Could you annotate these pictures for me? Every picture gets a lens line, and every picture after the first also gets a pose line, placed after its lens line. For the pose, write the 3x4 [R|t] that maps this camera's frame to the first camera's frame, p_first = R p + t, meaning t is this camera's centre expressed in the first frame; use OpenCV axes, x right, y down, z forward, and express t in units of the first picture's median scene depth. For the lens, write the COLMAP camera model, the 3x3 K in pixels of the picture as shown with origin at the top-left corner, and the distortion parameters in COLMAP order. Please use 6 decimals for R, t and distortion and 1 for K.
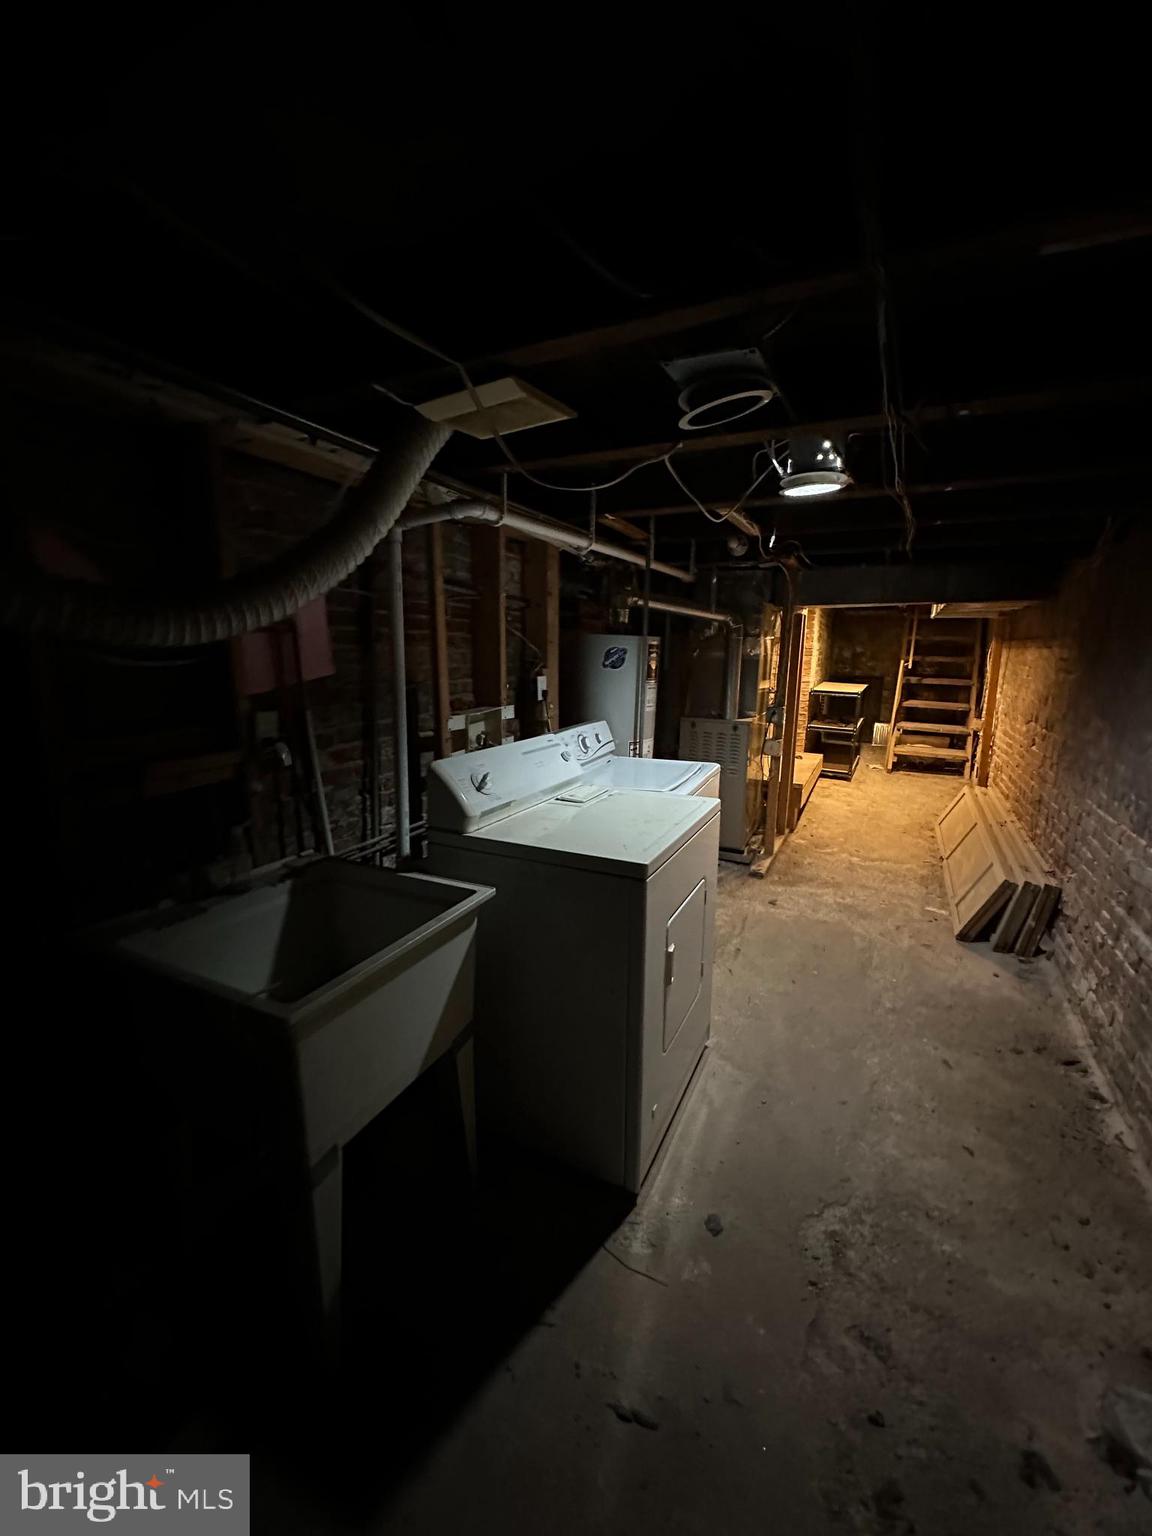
lens RADIAL K [[611.9, 0, 574.5], [0, 611.9, 768.3], [0, 0, 1]] dist [-0.004192, 0.000895]
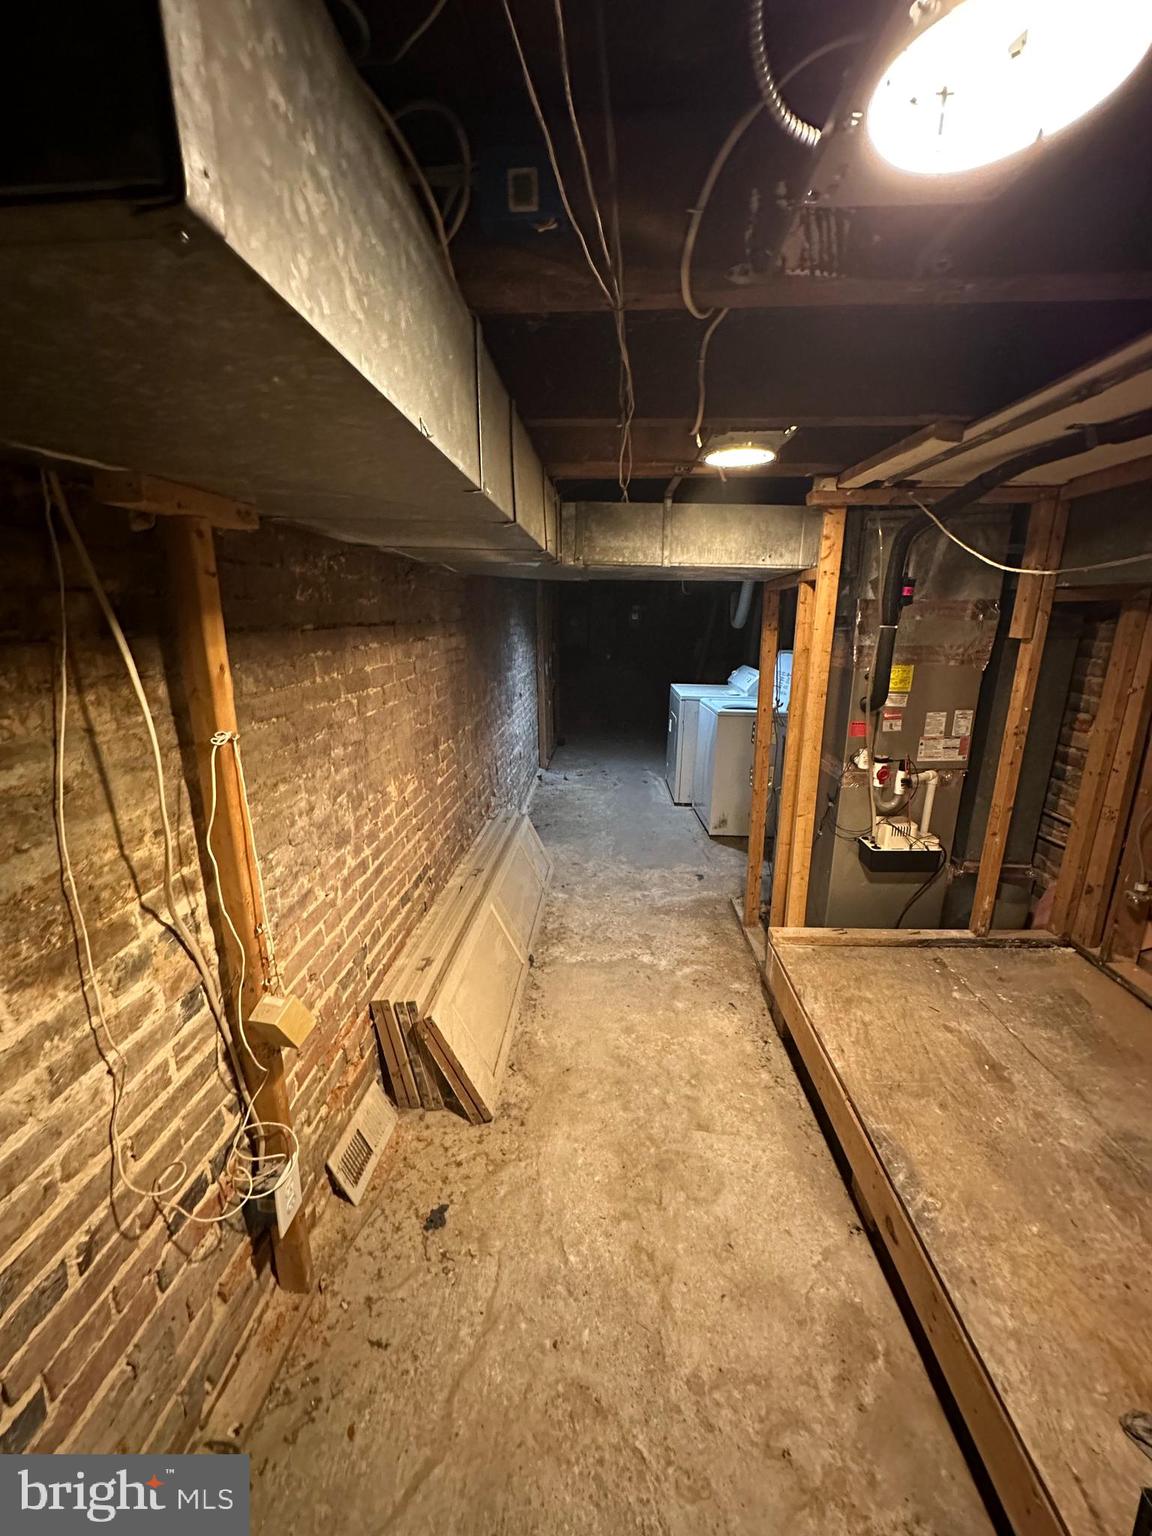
lens RADIAL K [[617.7, 0, 574.5], [0, 617.7, 758.5], [0, 0, 1]] dist [-0.001162, 0.000109]
pose [[-0.914790, 0.080937, -0.395738, 1.206222], [-0.088732, 0.915523, 0.392356, -0.476908], [0.394063, 0.394038, -0.830330, 2.233943]]
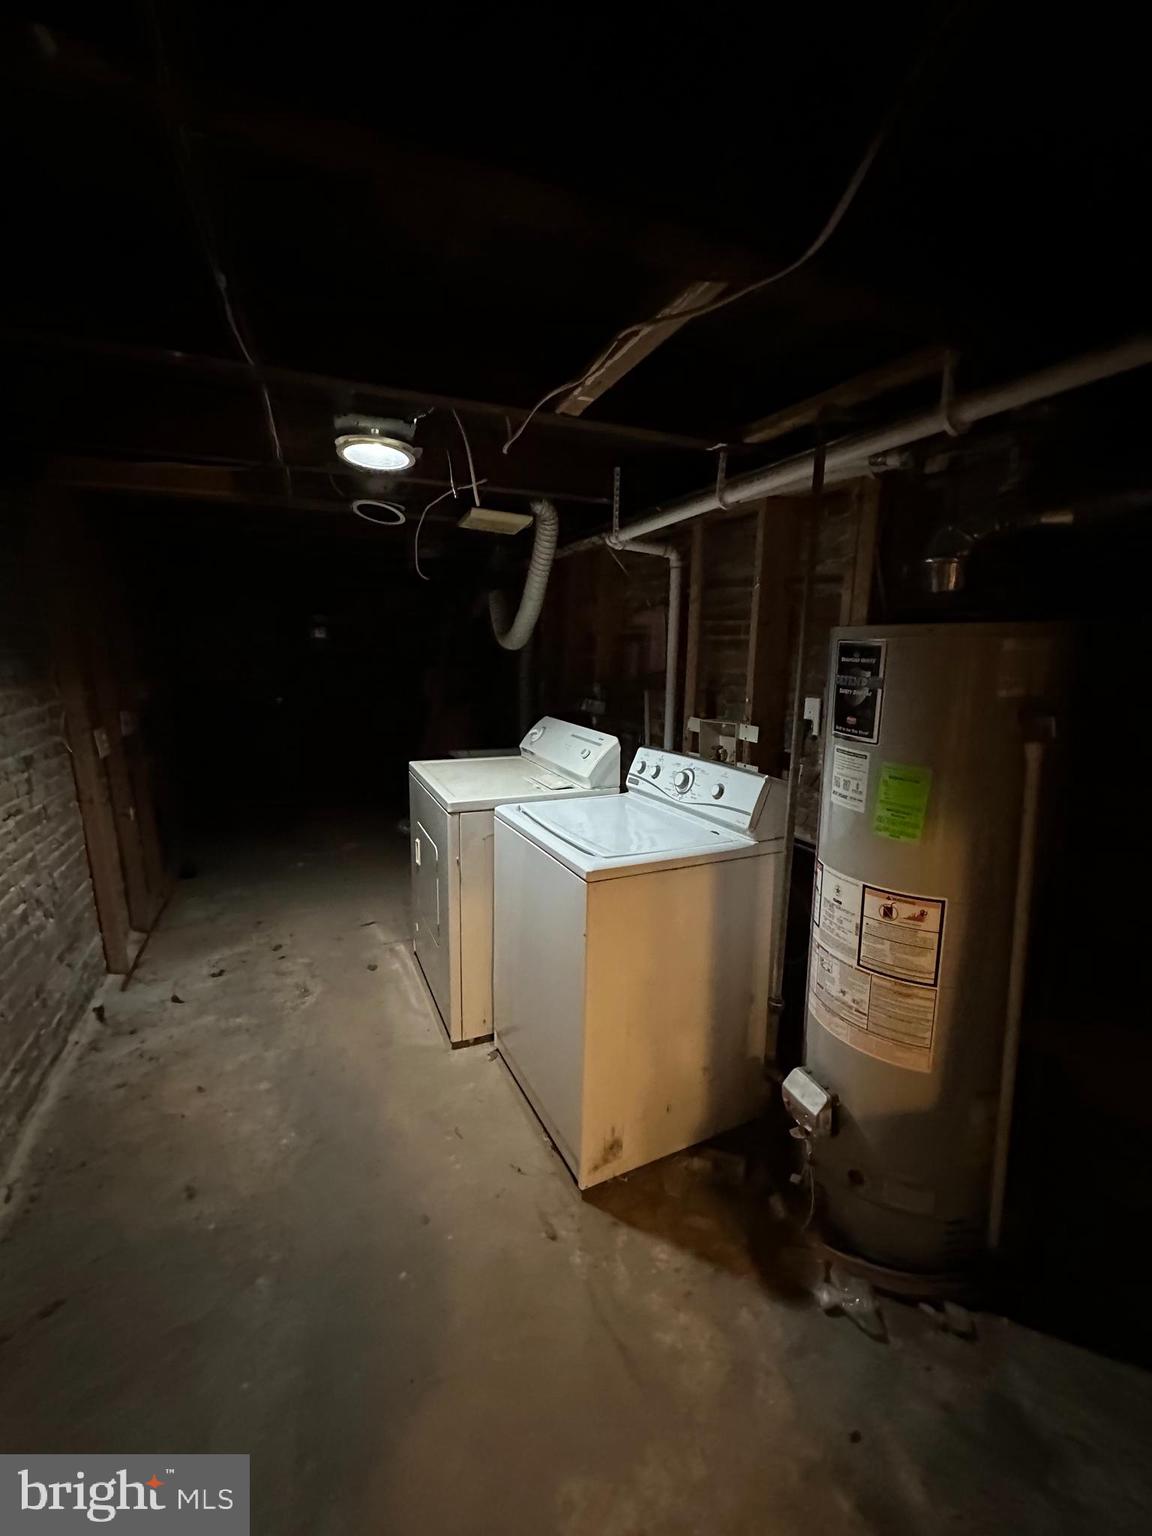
lens RADIAL K [[611.9, 0, 574.5], [0, 611.9, 768.3], [0, 0, 1]] dist [-0.004192, 0.000895]
pose [[-0.625717, 0.134934, -0.768291, 0.658966], [-0.168794, 0.938168, 0.302240, -0.253754], [0.761569, 0.318800, -0.564252, 1.296678]]
